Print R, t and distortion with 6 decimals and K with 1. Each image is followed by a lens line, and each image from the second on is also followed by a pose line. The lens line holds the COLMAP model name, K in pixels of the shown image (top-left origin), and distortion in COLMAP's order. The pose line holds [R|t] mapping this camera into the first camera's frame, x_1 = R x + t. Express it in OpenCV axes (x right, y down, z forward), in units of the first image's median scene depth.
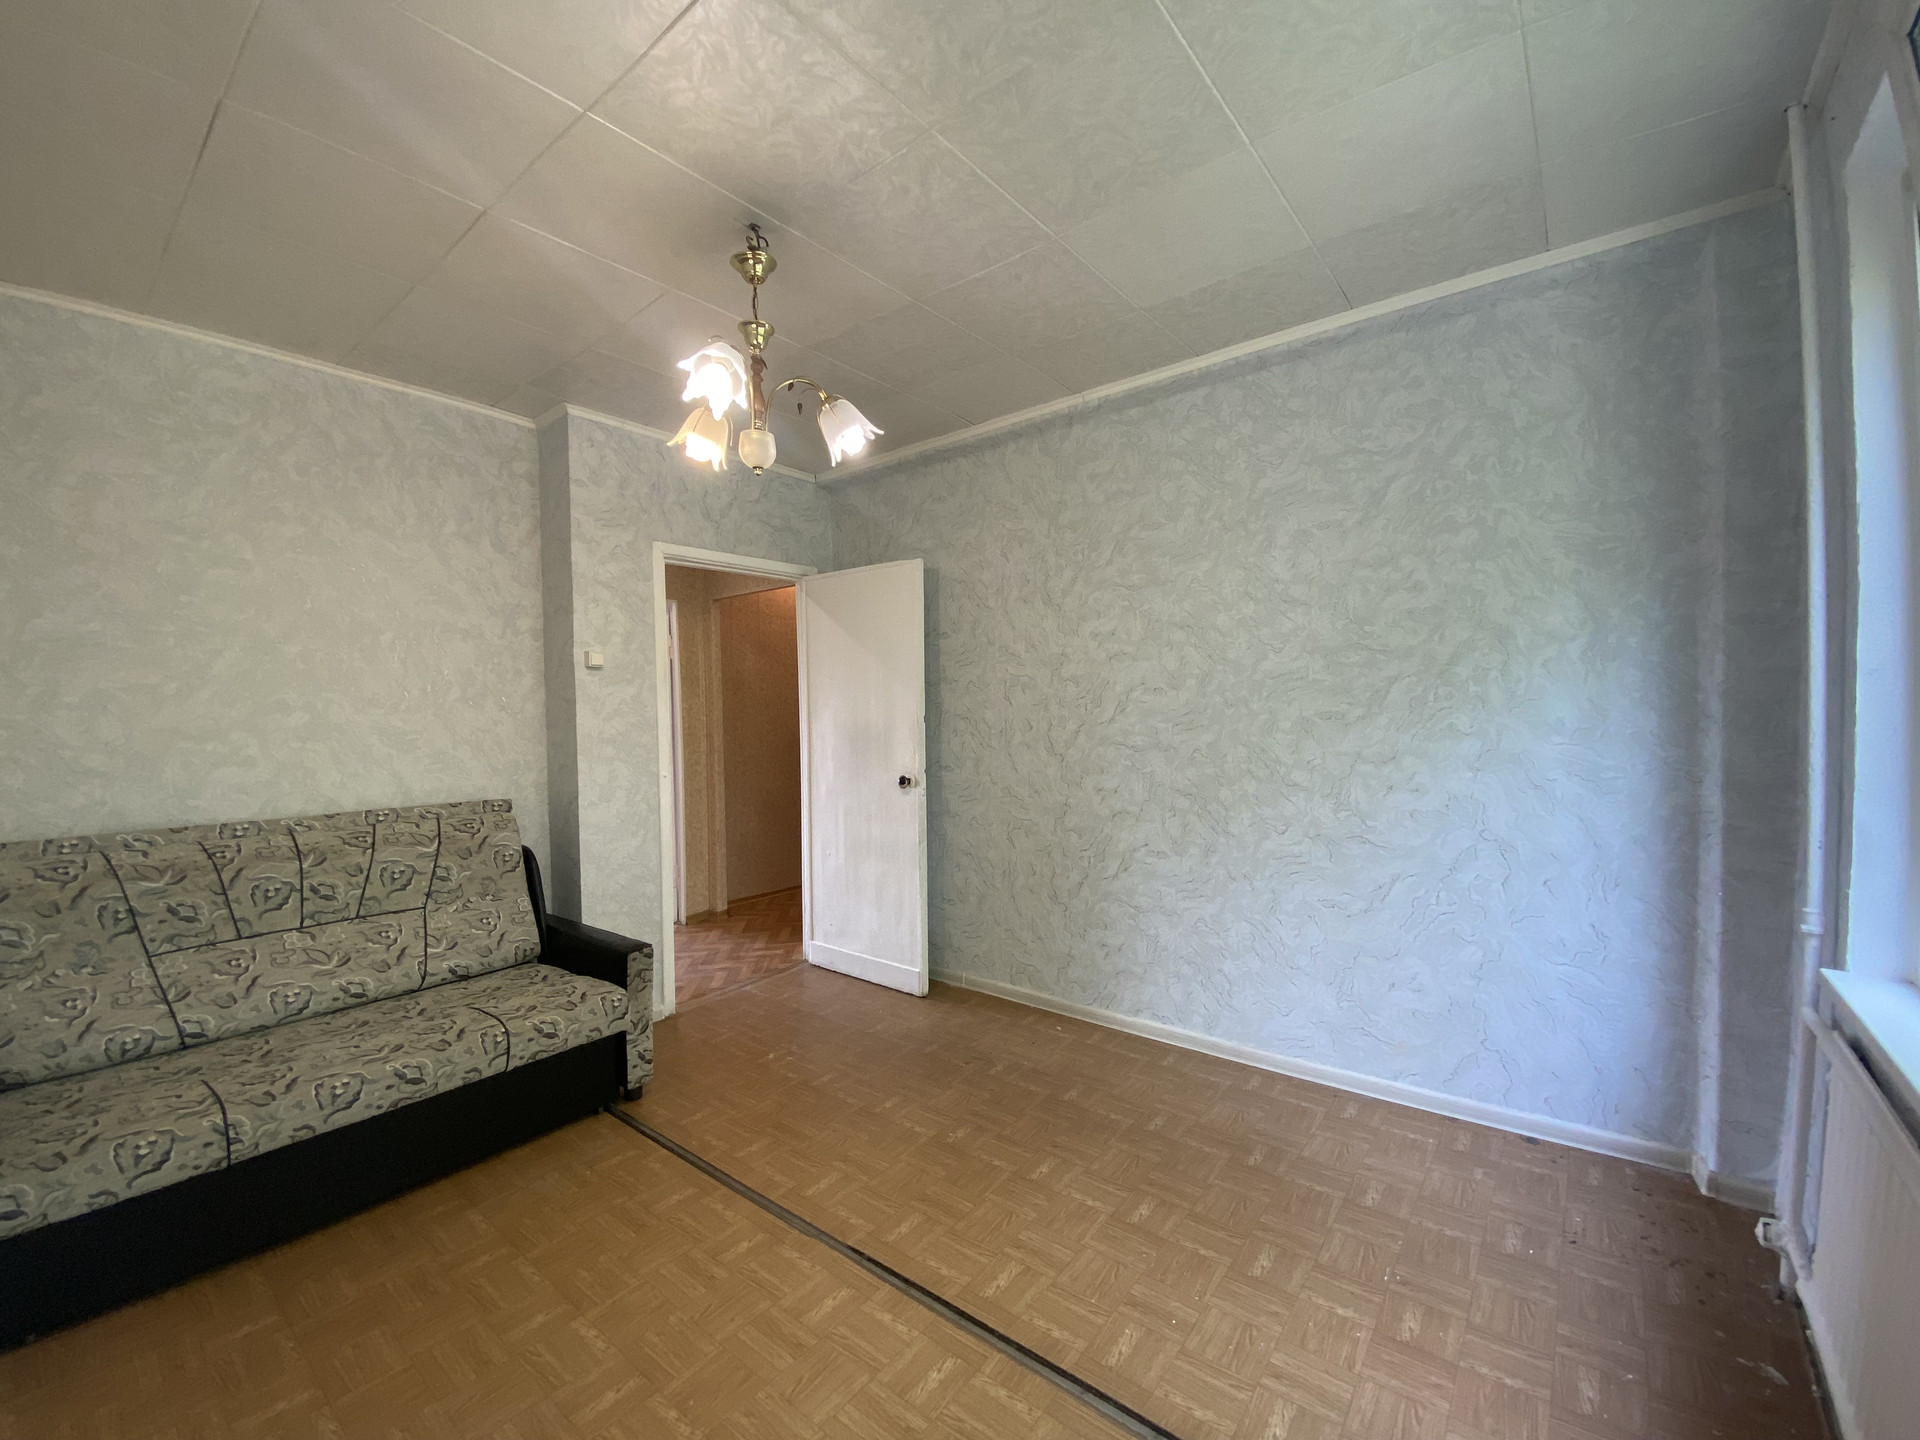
lens RADIAL K [[779.2, 0, 962.3], [0, 779.2, 718.9], [0, 0, 1]] dist [0.005977, -0.014446]
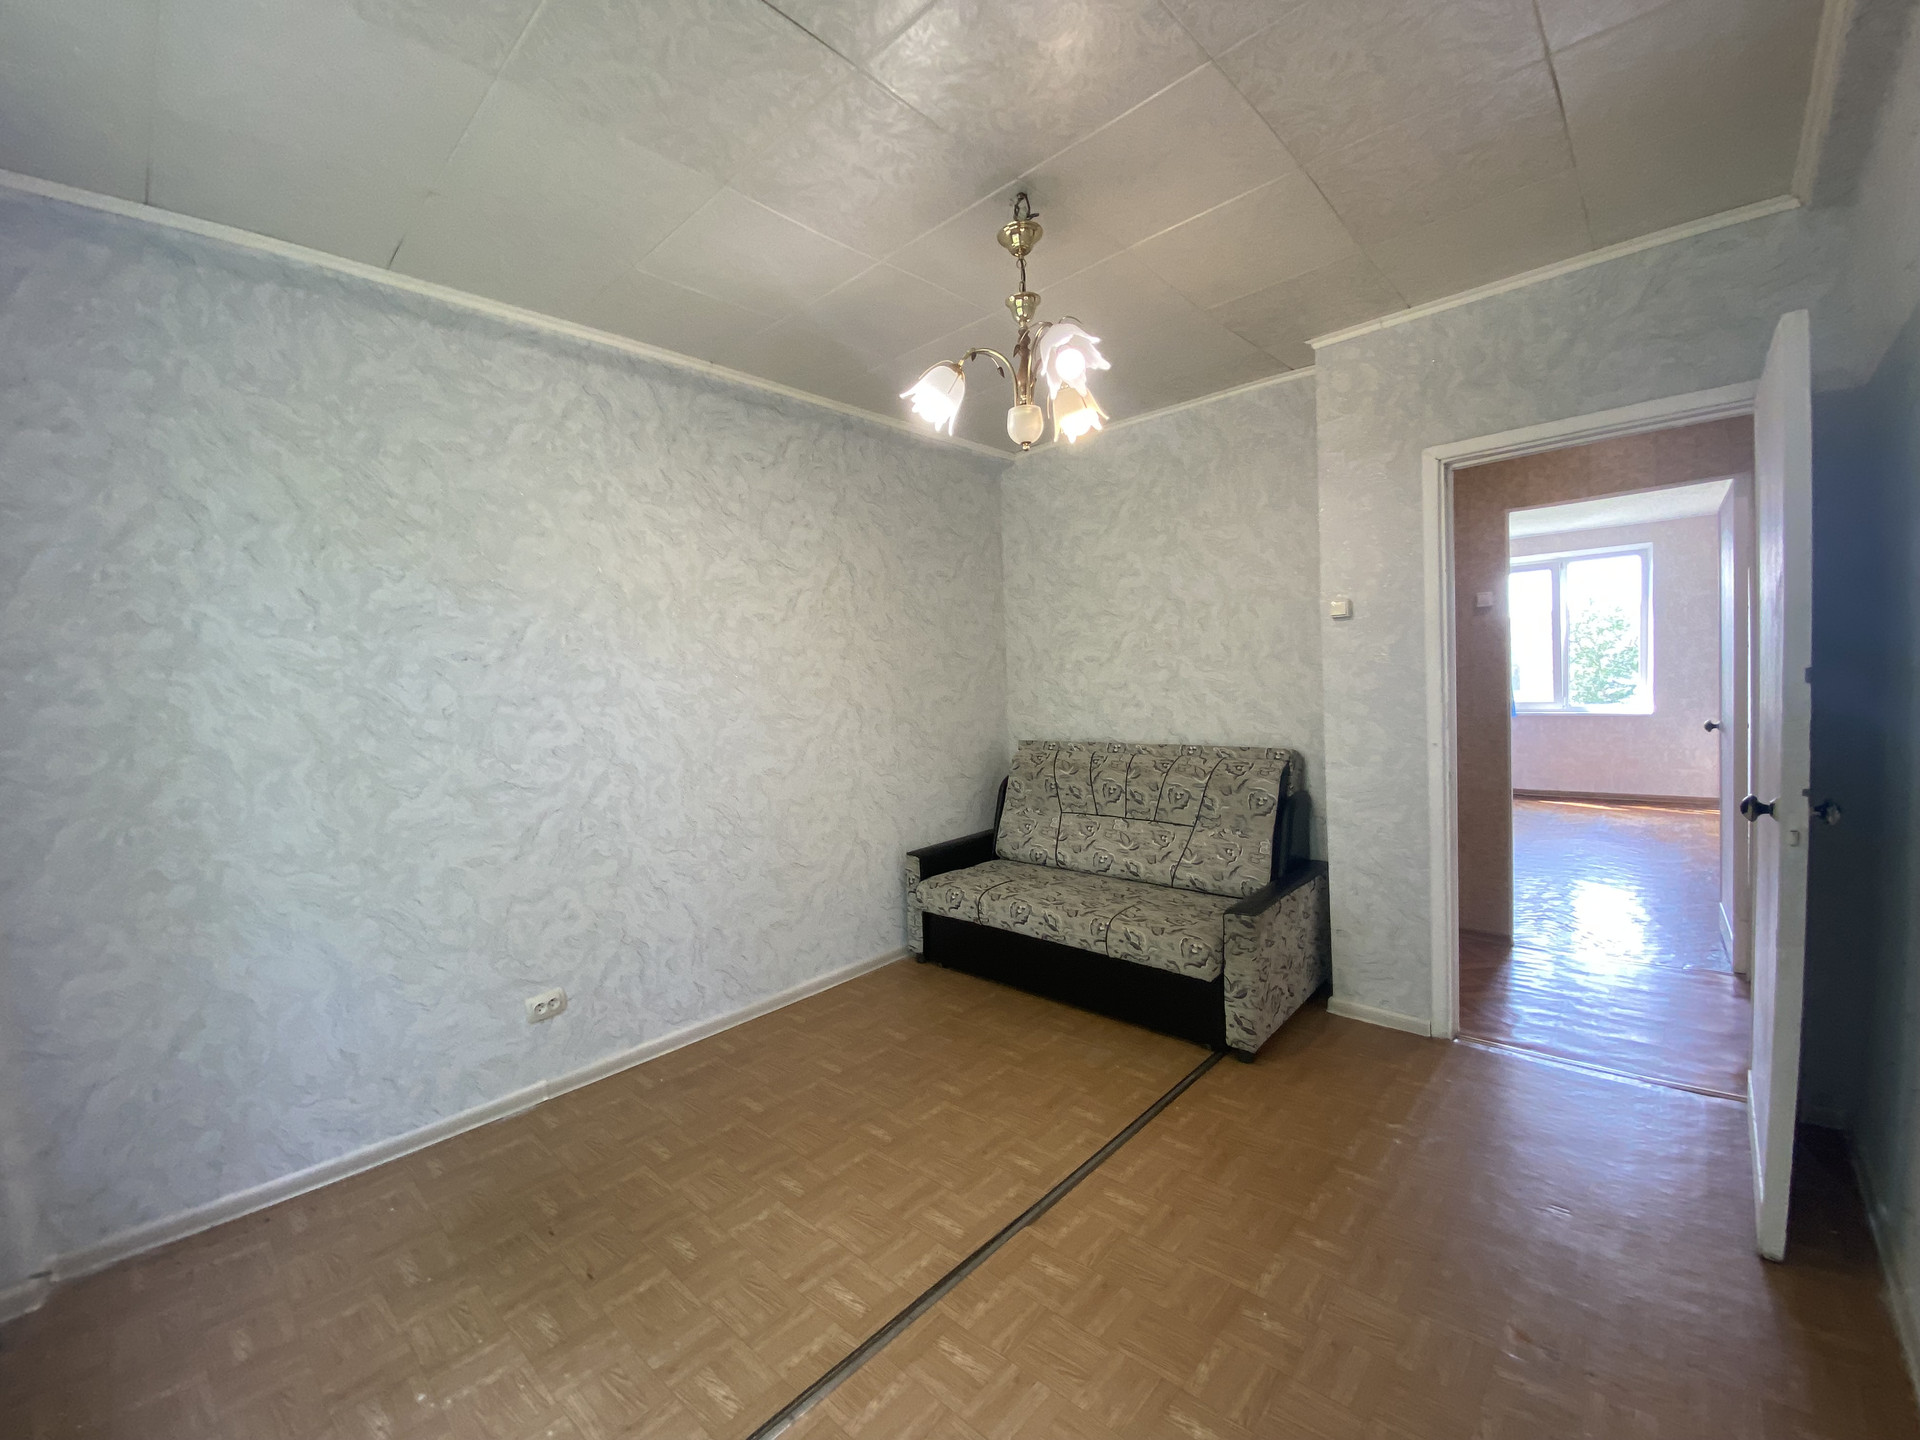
lens RADIAL K [[779.2, 0, 968.8], [0, 779.2, 725.4], [0, 0, 1]] dist [0.005977, -0.014446]
pose [[-0.082611, 0.073868, -0.993841, 0.631823], [0.023759, 0.997112, 0.072136, -0.020684], [0.996299, -0.017654, -0.084127, 0.828978]]
